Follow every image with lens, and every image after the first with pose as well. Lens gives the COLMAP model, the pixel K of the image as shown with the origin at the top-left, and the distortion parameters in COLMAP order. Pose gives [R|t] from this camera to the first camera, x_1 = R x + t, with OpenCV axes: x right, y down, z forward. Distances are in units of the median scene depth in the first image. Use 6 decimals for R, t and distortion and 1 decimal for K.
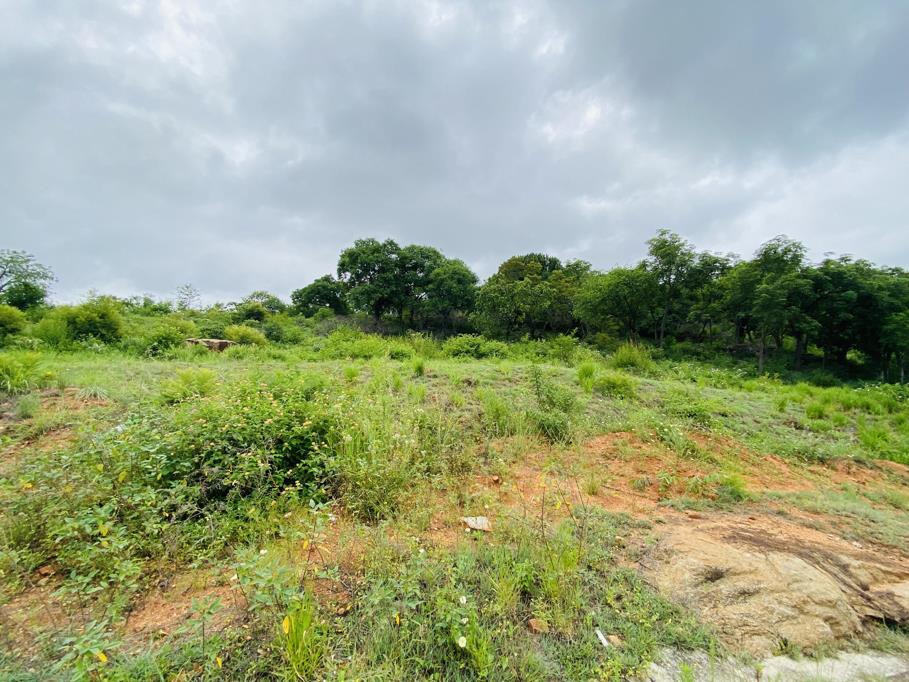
lens RADIAL K [[364.3, 0, 454.5], [0, 364.3, 341.0], [0, 0, 1]] dist [0.036957, -0.024822]
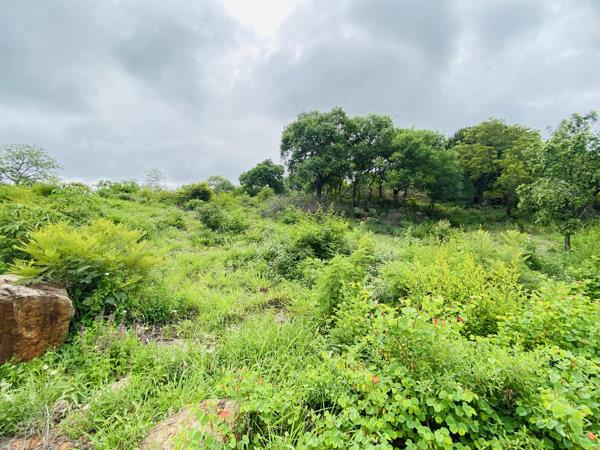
lens RADIAL K [[240.5, 0, 300.0], [0, 240.5, 225.0], [0, 0, 1]] dist [0.036957, -0.024822]
pose [[0.983255, 0.008829, -0.182019, -0.146911], [0.001554, 0.998383, 0.056821, -0.022740], [0.182226, -0.056152, 0.981652, 0.360031]]
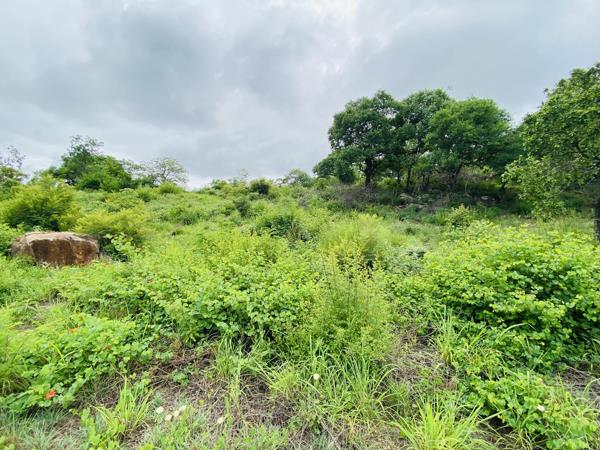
lens RADIAL K [[240.5, 0, 300.0], [0, 240.5, 225.0], [0, 0, 1]] dist [0.036957, -0.024822]
pose [[0.826380, 0.032801, -0.562156, 0.000978], [0.027732, 0.994720, 0.098807, -0.021995], [0.562429, -0.097242, 0.821107, 0.361220]]
